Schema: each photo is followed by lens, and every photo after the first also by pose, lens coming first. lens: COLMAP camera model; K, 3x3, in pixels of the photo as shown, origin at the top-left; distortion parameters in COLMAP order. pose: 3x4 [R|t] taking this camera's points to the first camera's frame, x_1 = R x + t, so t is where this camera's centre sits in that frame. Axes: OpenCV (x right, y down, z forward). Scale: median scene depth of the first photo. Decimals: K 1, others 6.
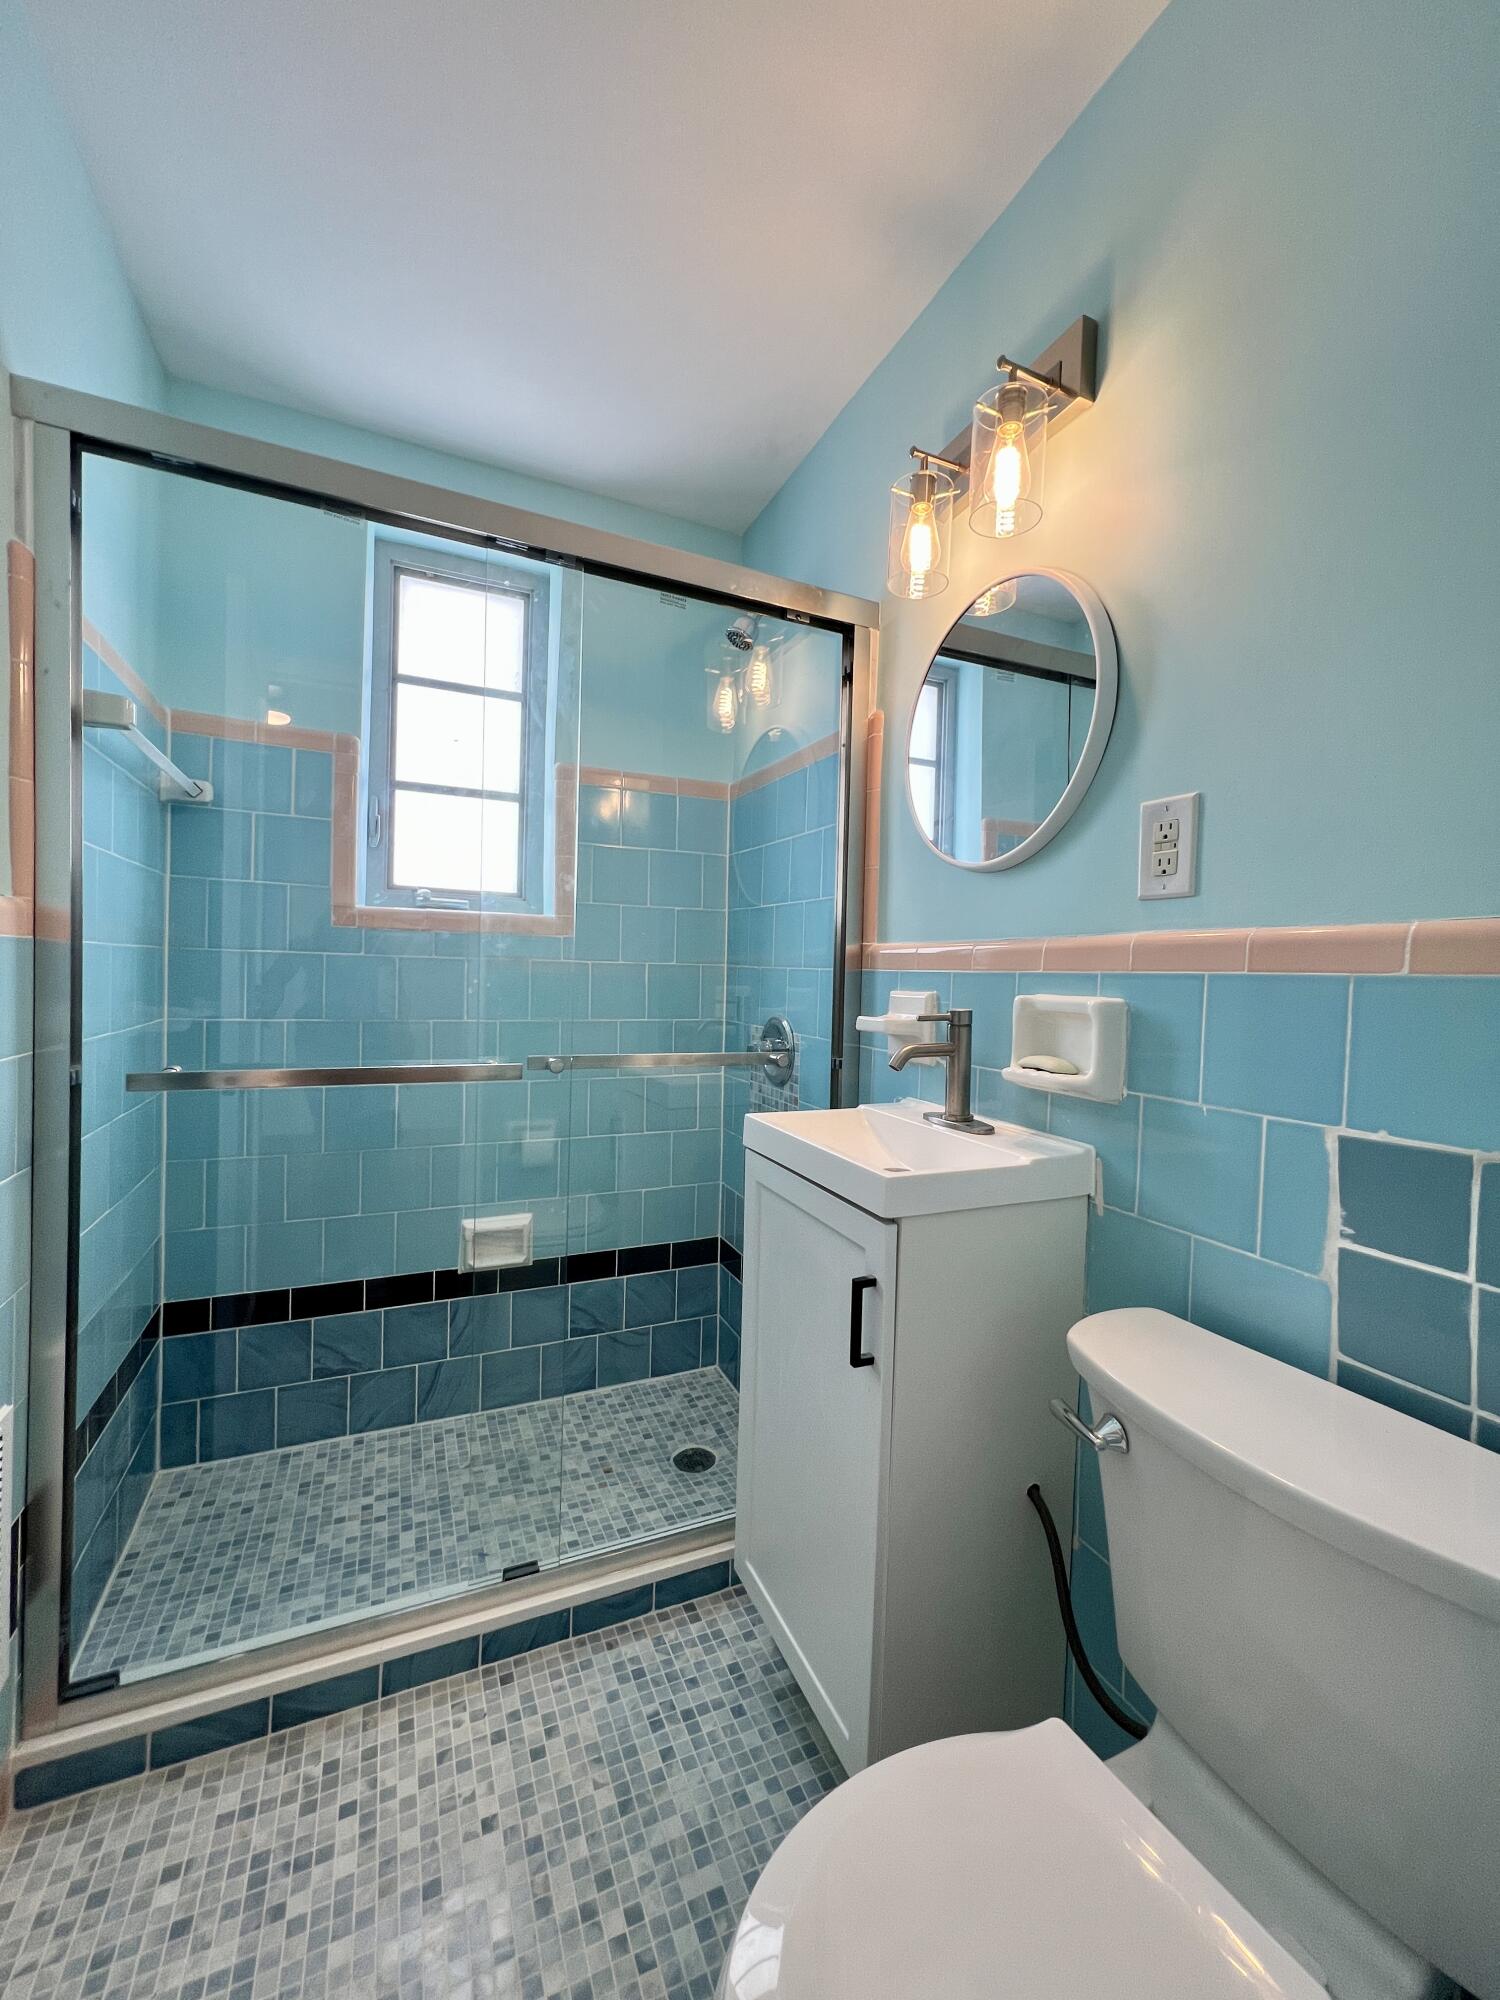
lens RADIAL K [[807.1, 0, 755.1], [0, 807.1, 999.8], [0, 0, 1]] dist [-0.001309, -0.000034]
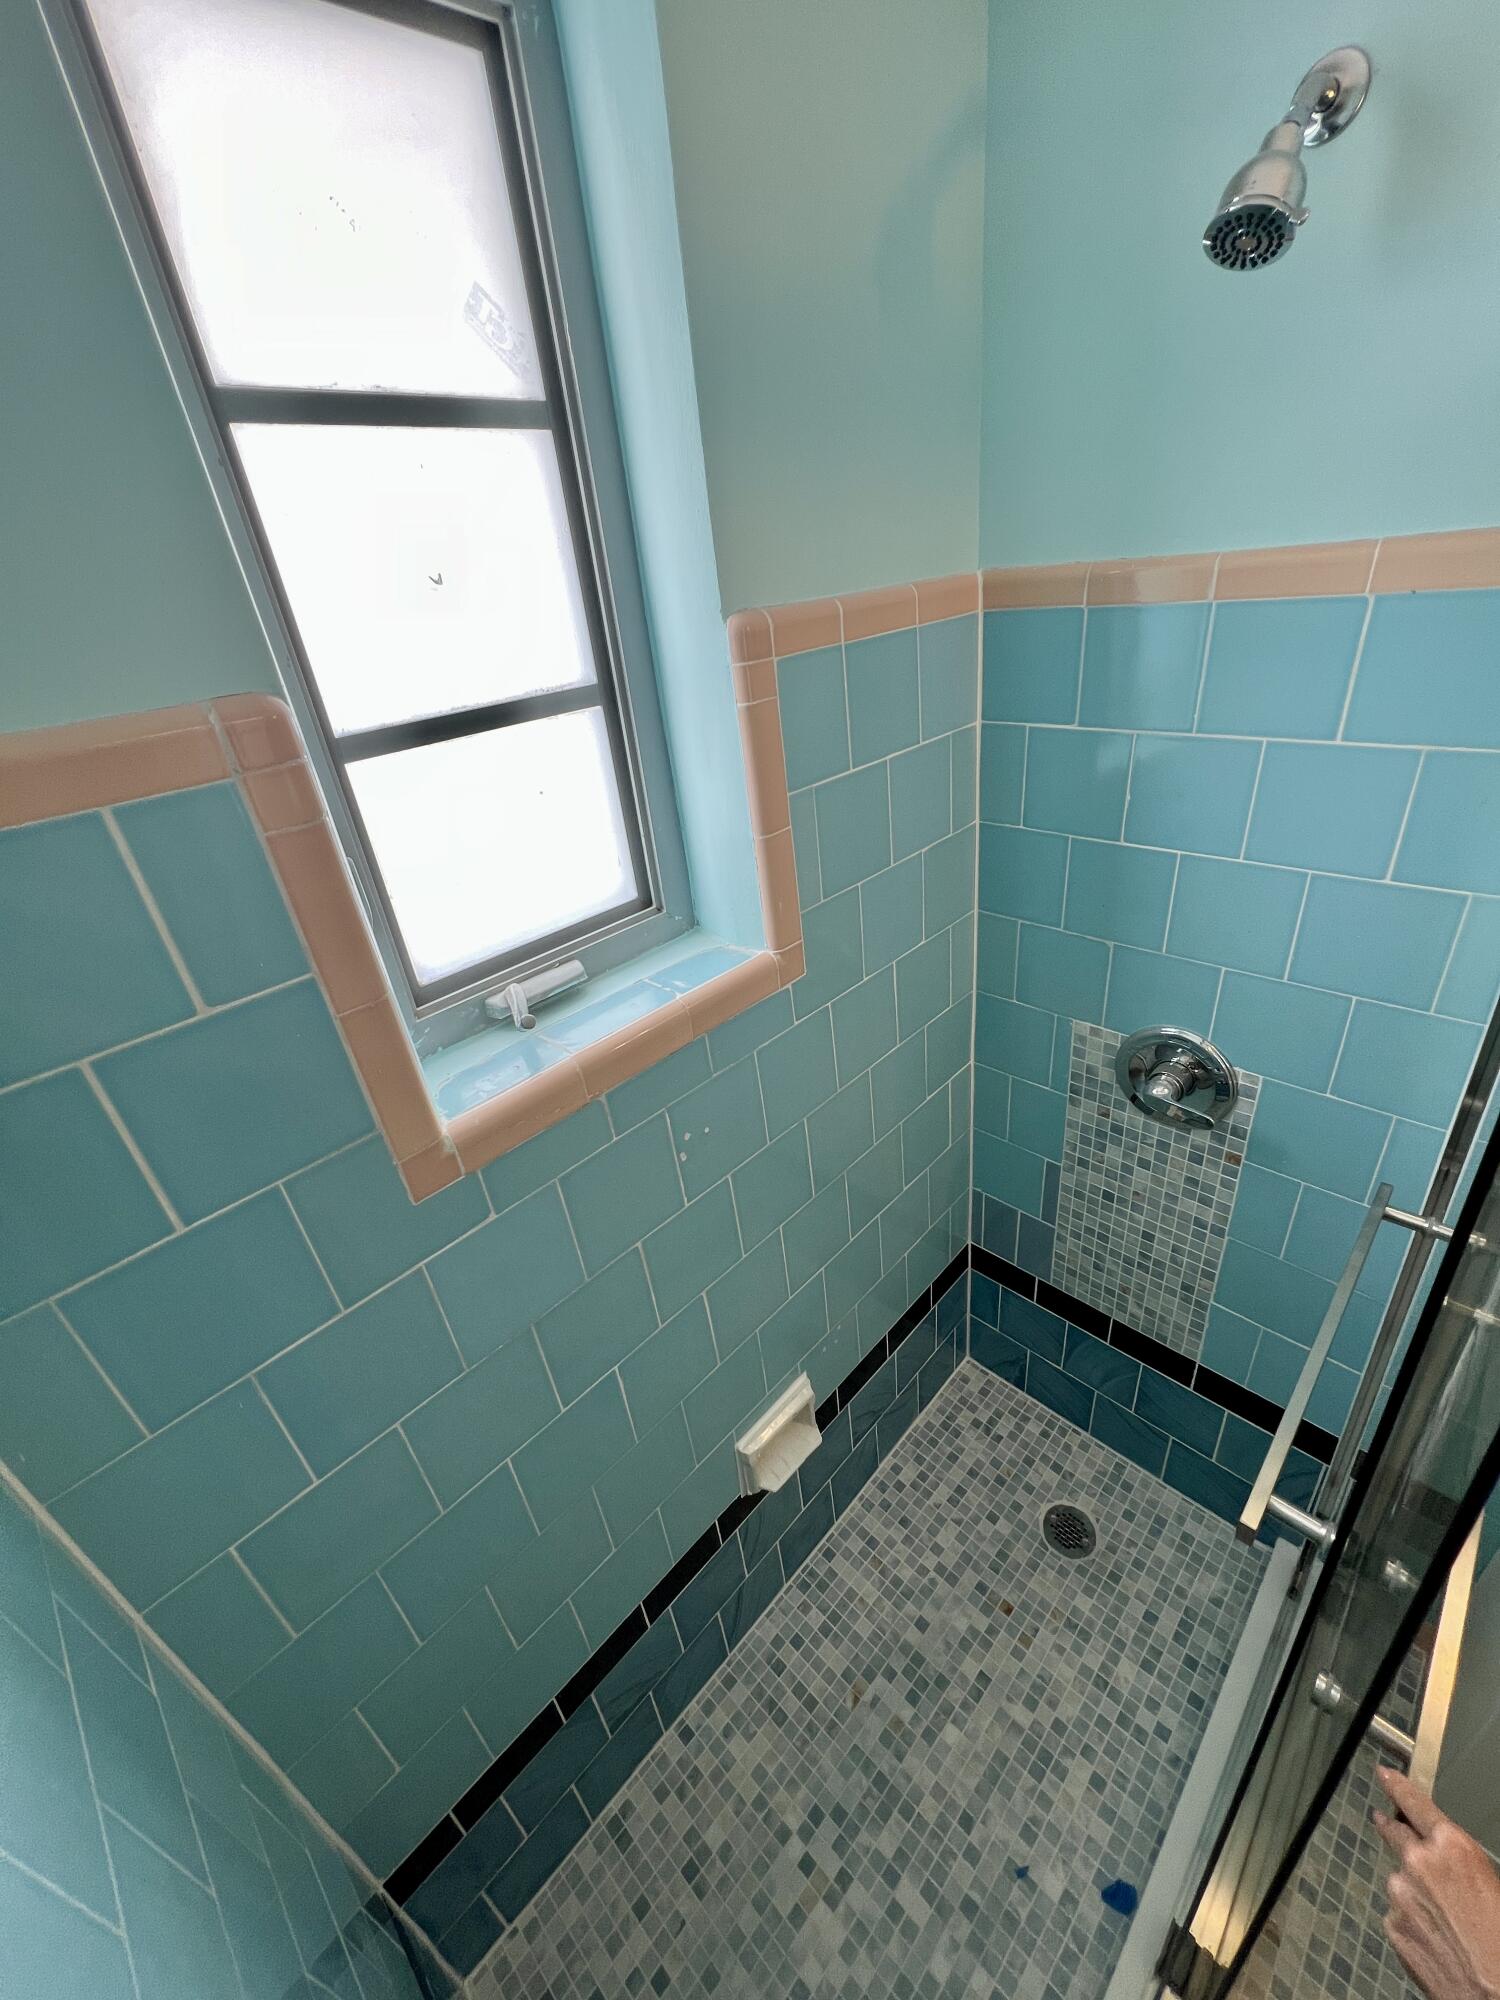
lens RADIAL K [[796.0, 0, 752.7], [0, 796.0, 997.7], [0, 0, 1]] dist [-0.000055, 0.000155]
pose [[0.922243, -0.286140, 0.259986, -0.543025], [0.146259, 0.880719, 0.450492, -0.417375], [-0.357878, -0.377437, 0.854087, 0.781073]]
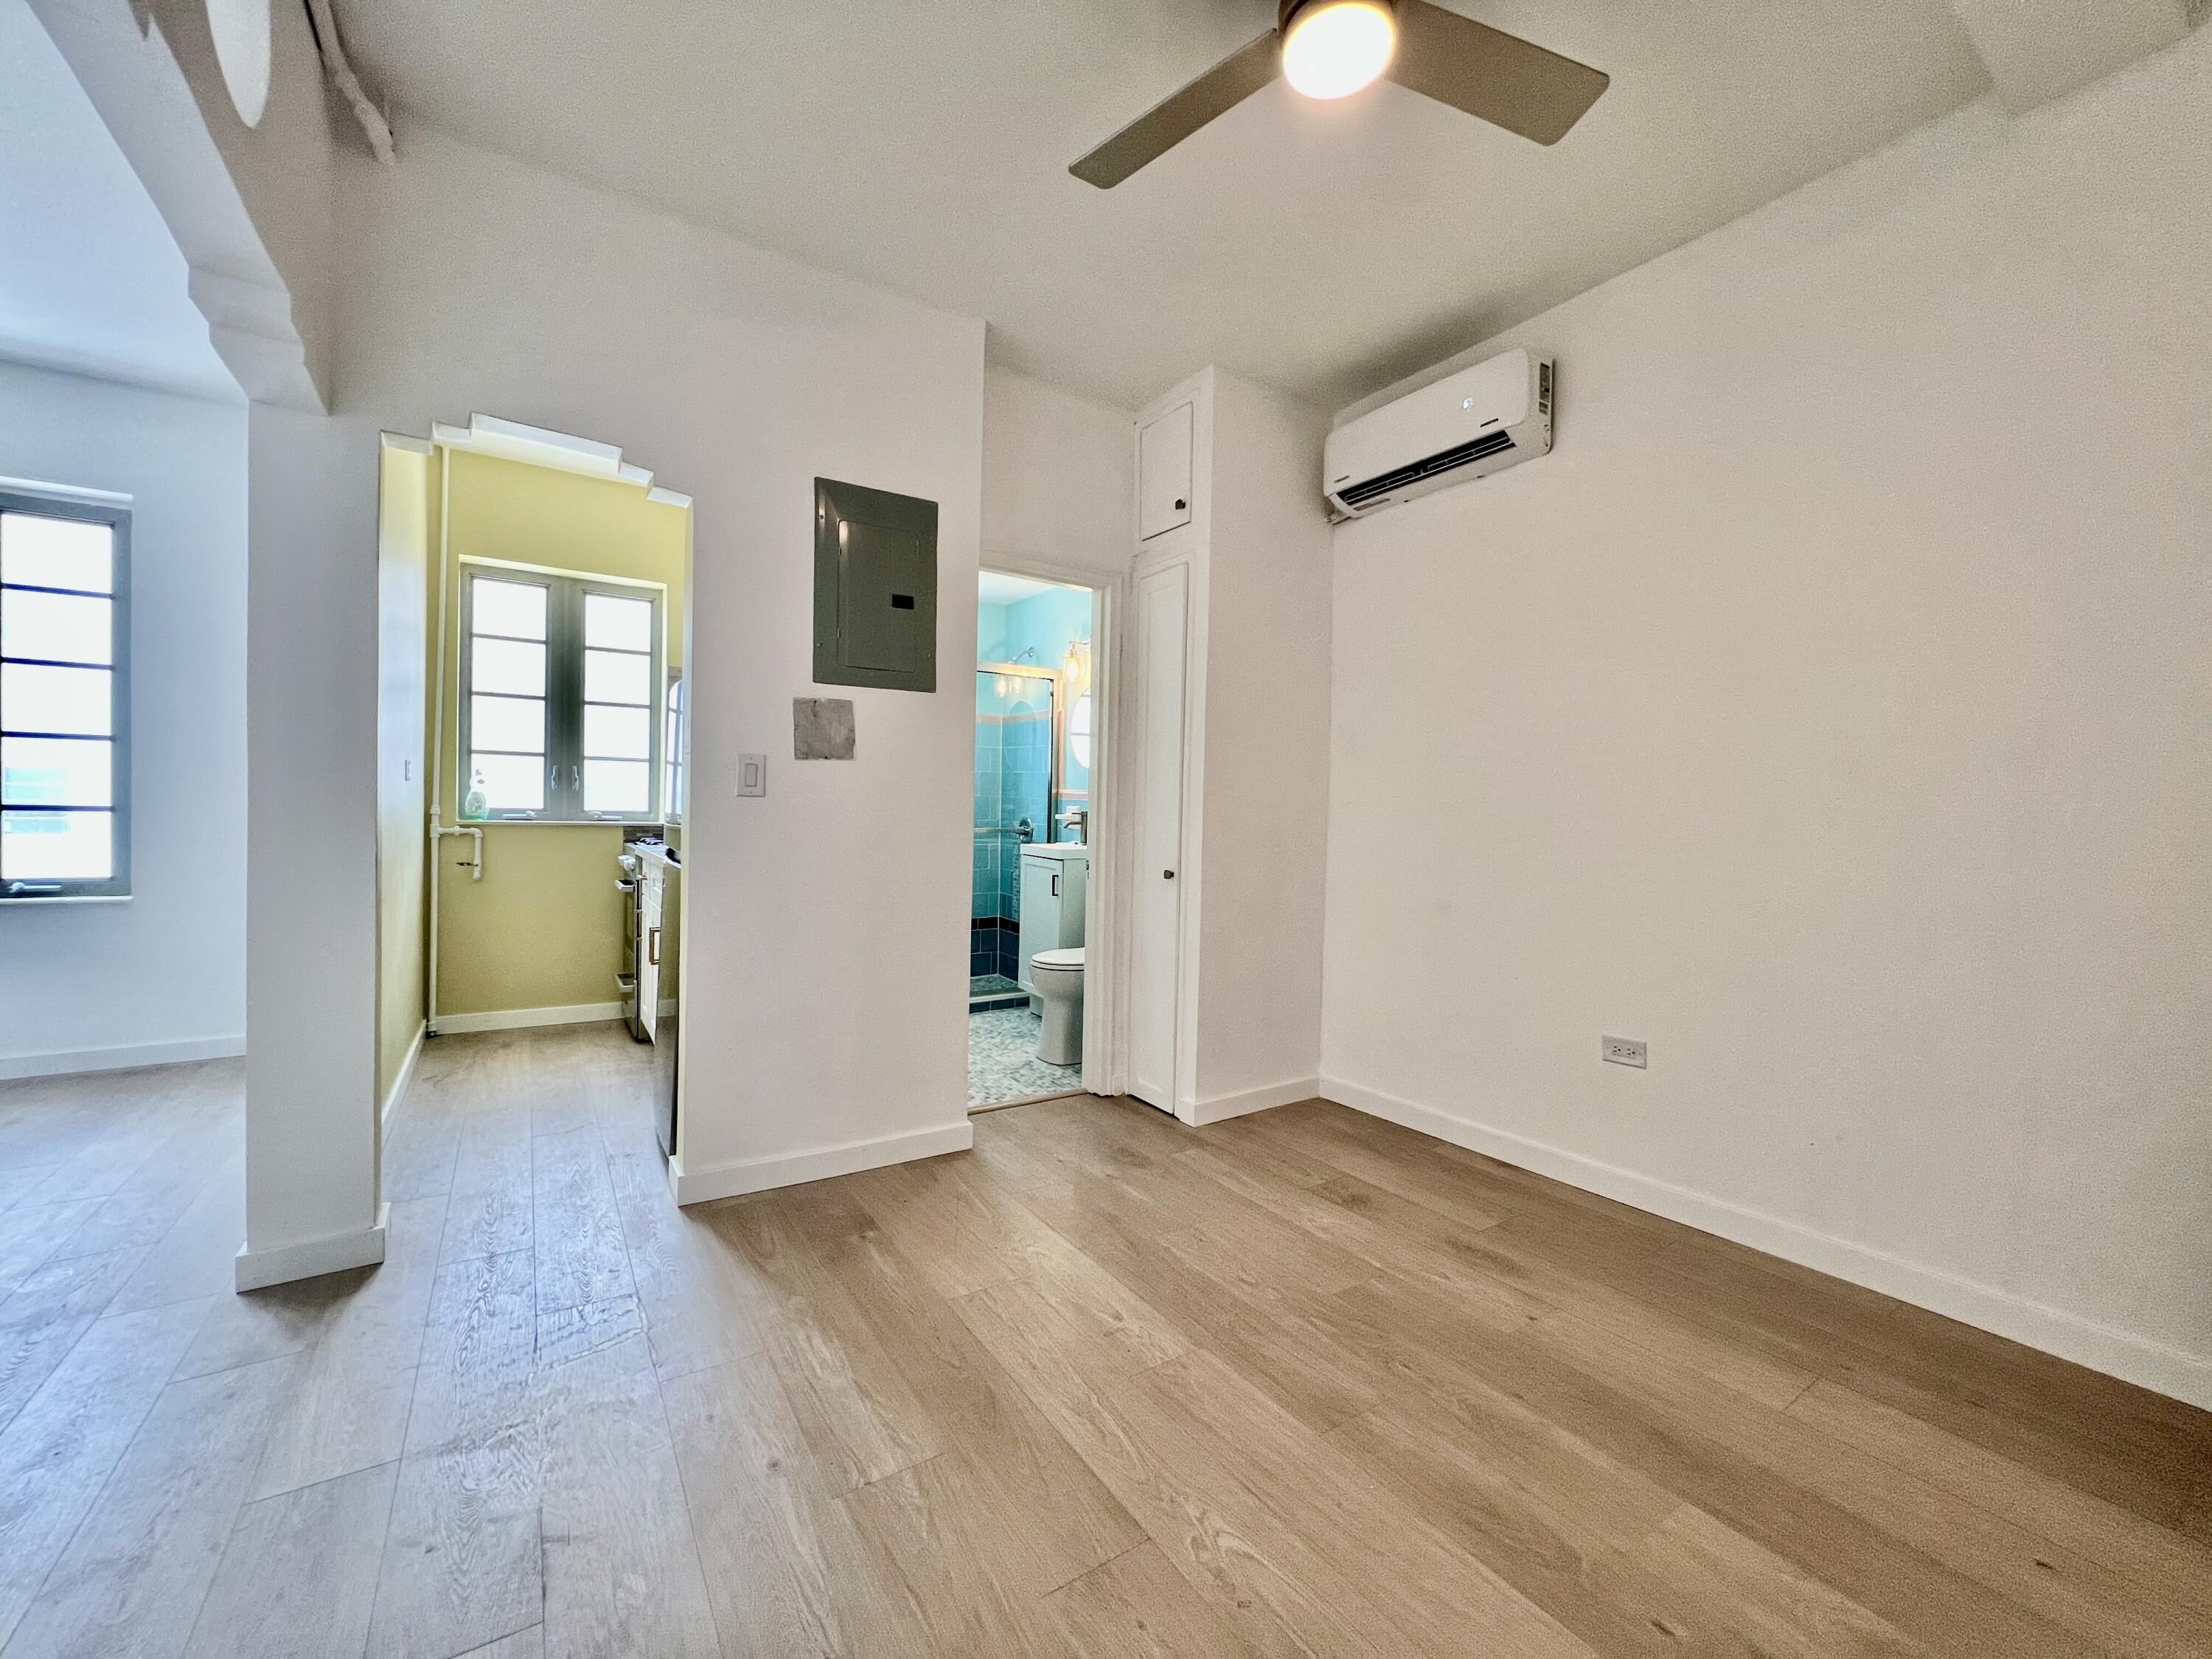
lens RADIAL K [[892.7, 0, 1102.5], [0, 892.7, 827.1], [0, 0, 1]] dist [-0.001309, -0.000034]
pose [[0.987751, -0.007008, 0.155882, -0.213436], [0.006475, 0.999971, 0.003931, 0.053973], [-0.155905, -0.002874, 0.987768, -2.251171]]
